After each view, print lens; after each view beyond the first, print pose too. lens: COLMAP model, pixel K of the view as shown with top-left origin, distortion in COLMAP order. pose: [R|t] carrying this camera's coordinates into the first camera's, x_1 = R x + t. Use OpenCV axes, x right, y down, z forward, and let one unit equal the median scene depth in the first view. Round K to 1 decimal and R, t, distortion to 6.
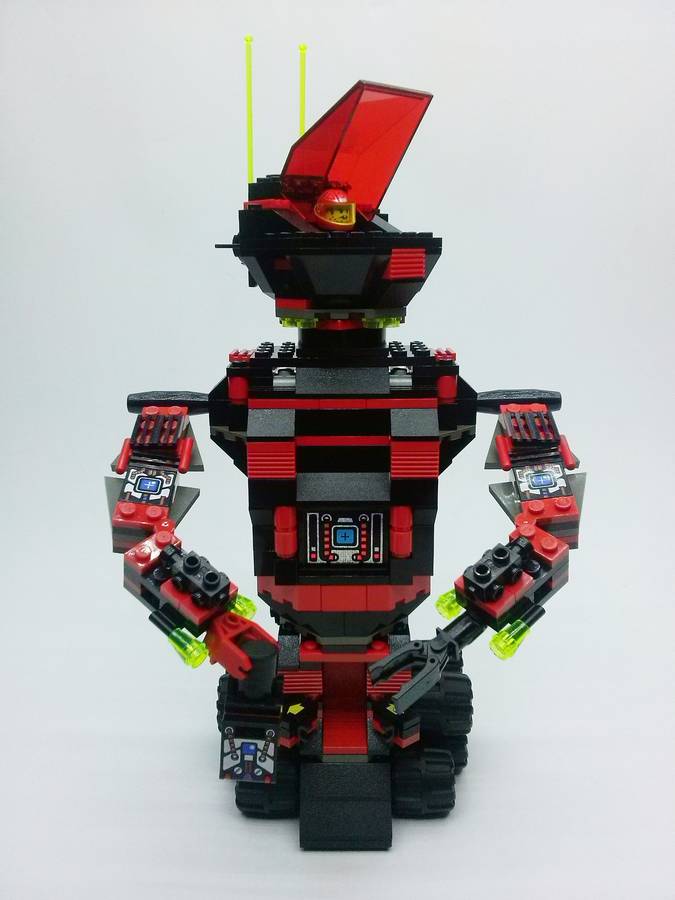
lens RADIAL K [[799.2, 0, 337.9], [0, 799.2, 449.5], [0, 0, 1]] dist [0.121227, -0.353255]
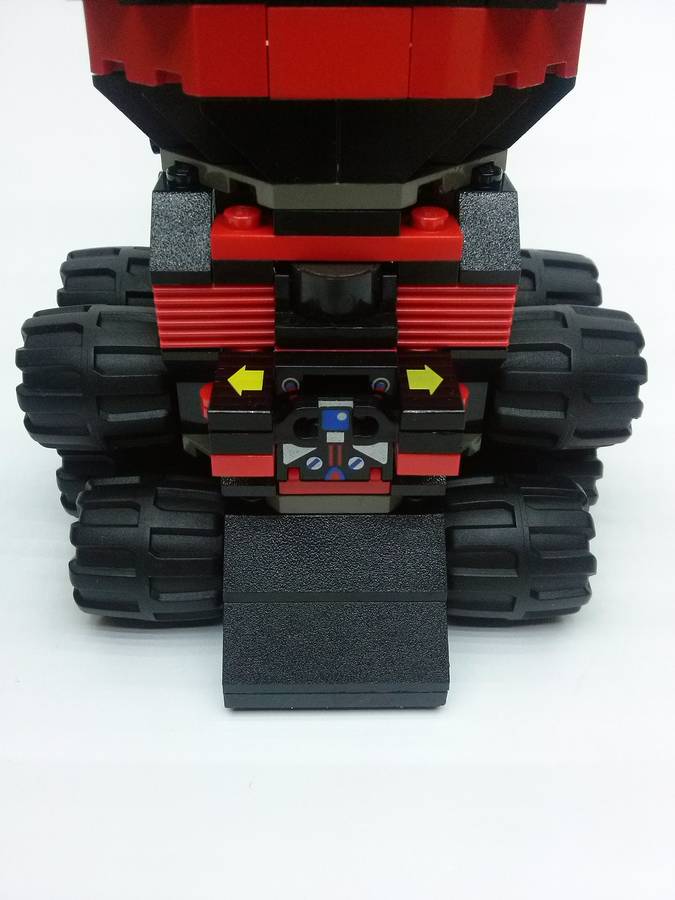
lens RADIAL K [[821.9, 0, 333.7], [0, 821.9, 448.9], [0, 0, 1]] dist [0.105544, -0.418384]
pose [[0.999419, -0.000664, 0.034076, -0.005782], [-0.010877, 0.941312, 0.337361, 0.217780], [-0.032300, -0.337536, 0.940758, 0.620698]]
